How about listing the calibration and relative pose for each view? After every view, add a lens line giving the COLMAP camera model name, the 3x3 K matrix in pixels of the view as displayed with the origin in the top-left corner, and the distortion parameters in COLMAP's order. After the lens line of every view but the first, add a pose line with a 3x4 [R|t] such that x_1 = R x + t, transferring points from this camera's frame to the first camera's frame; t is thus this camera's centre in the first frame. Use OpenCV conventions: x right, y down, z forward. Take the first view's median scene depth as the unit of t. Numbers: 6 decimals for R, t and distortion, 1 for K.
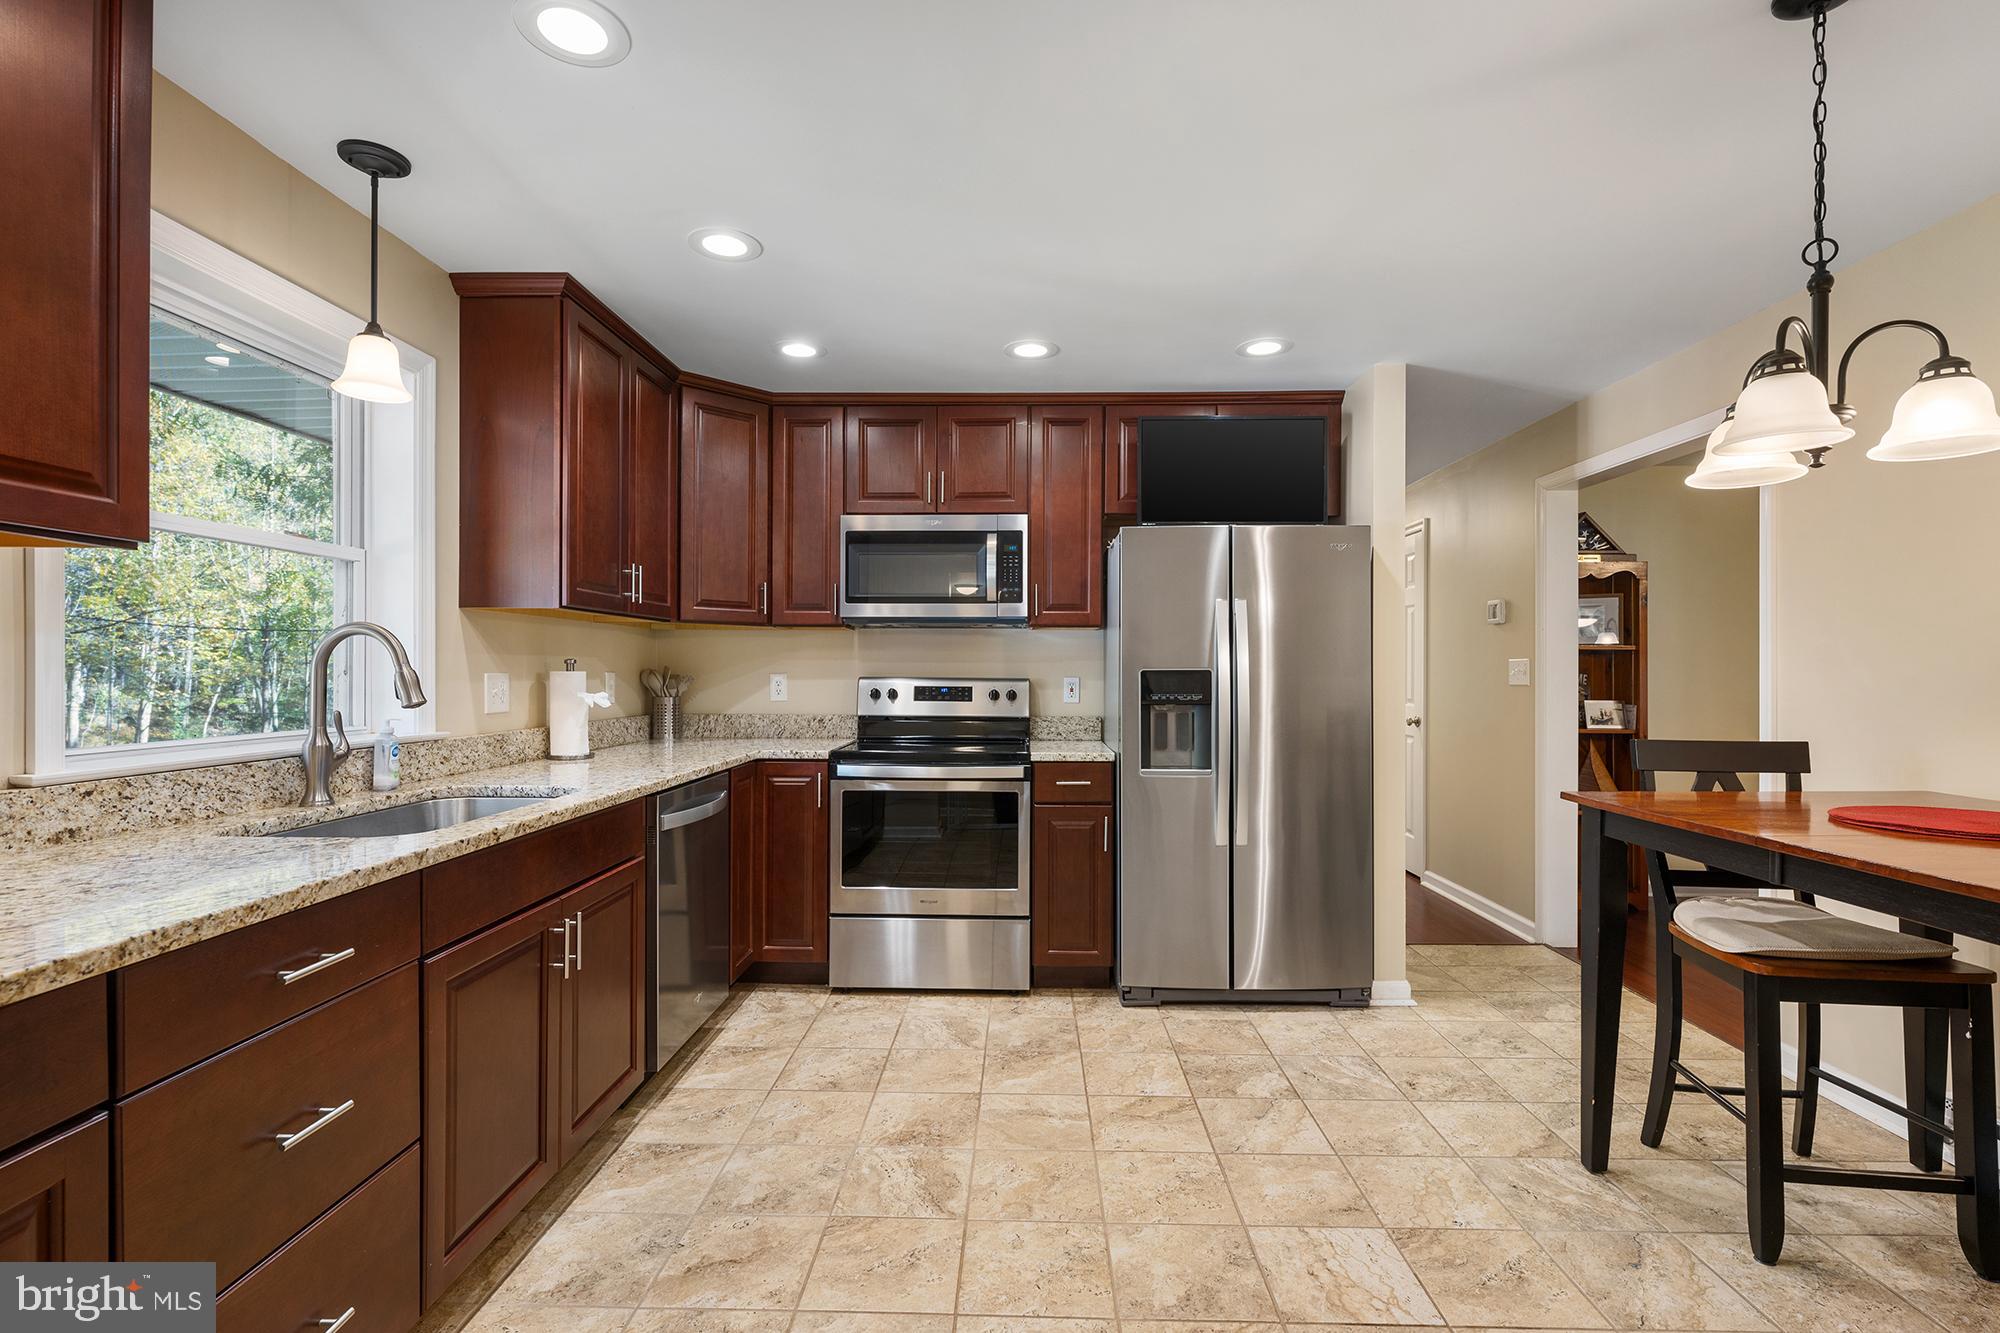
lens RADIAL K [[926.7, 0, 1001.2], [0, 926.7, 671.7], [0, 0, 1]] dist [-0.000540, -0.000140]
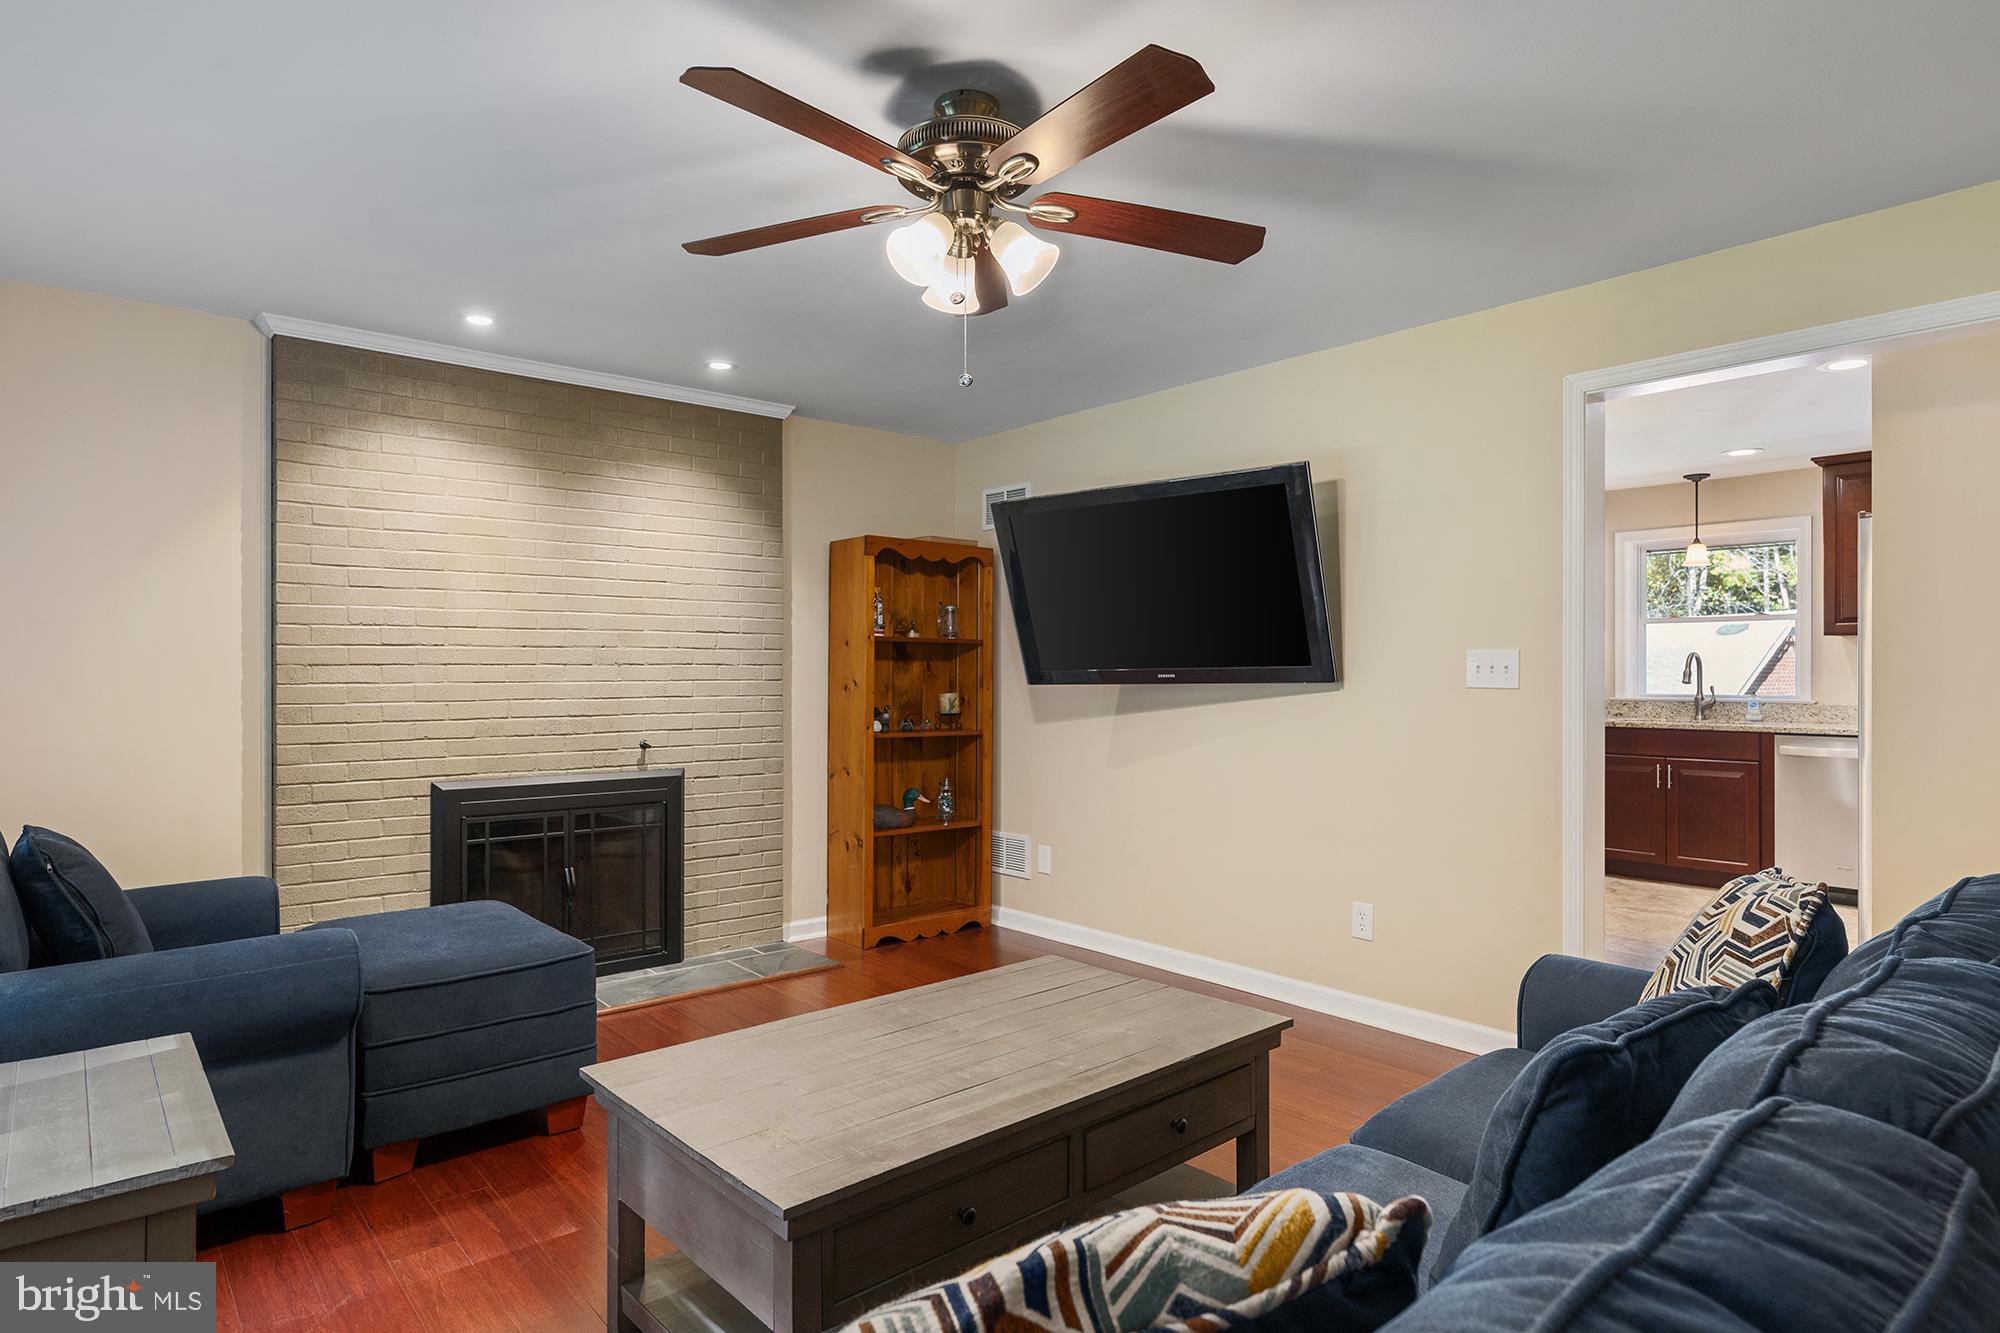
lens RADIAL K [[1109.9, 0, 1000.0], [0, 1109.9, 666.5], [0, 0, 1]] dist [0.002046, 0.000130]
pose [[-0.746699, -0.005608, -0.665138, 1.866820], [-0.002575, 0.999981, -0.005540, 0.007376], [0.665157, -0.002424, -0.746700, 1.309945]]
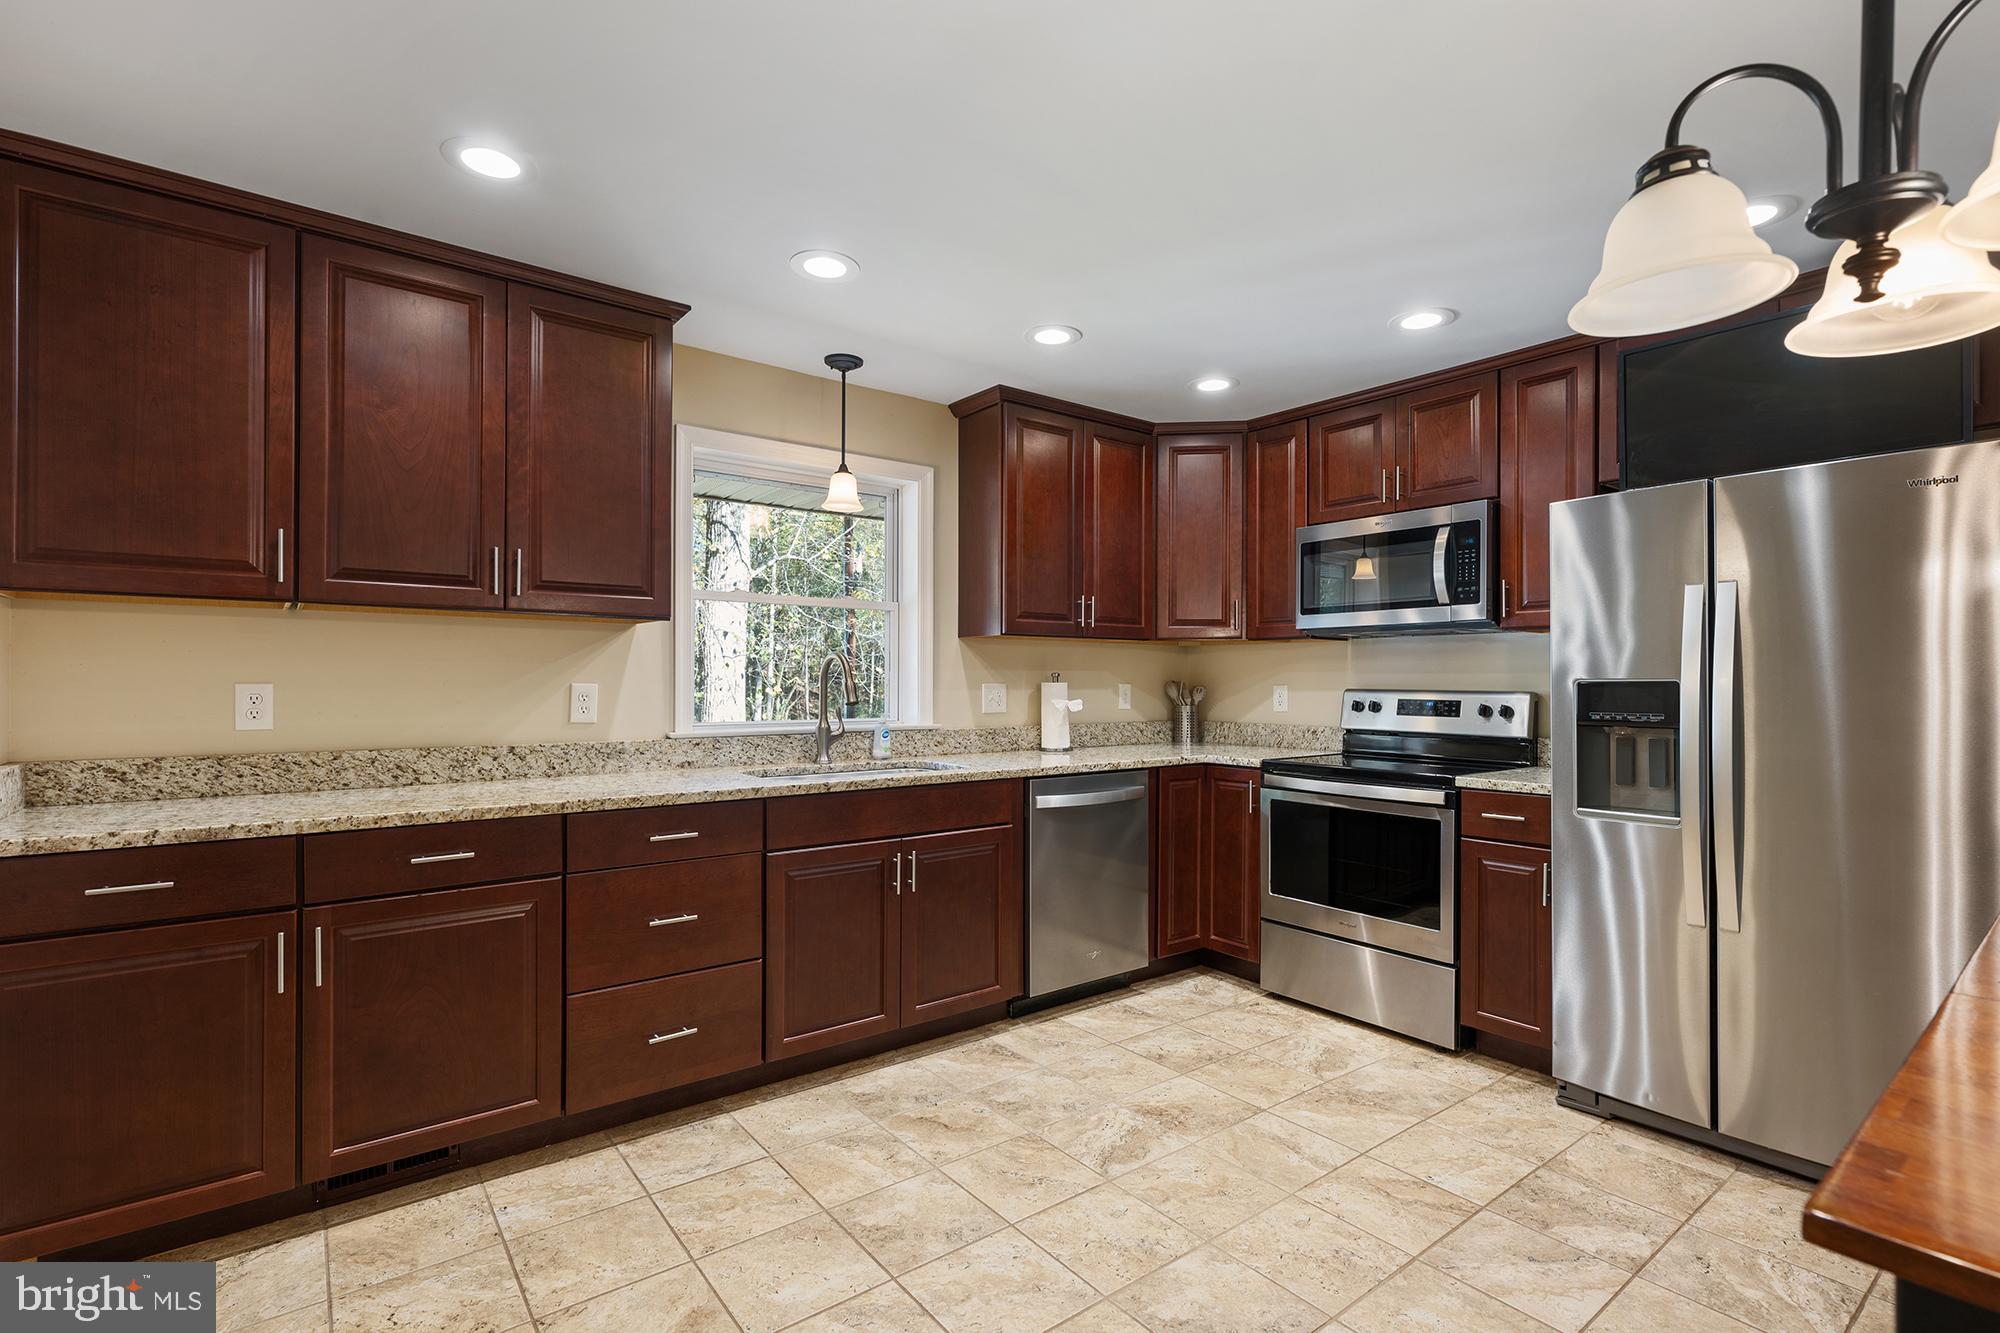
lens RADIAL K [[926.2, 0, 997.6], [0, 926.2, 679.1], [0, 0, 1]] dist [-0.001758, -0.000191]
pose [[0.629513, -0.002613, -0.776986, 0.469081], [-0.001619, 0.999988, -0.004676, 0.000823], [0.776988, 0.004202, 0.629501, 0.129602]]
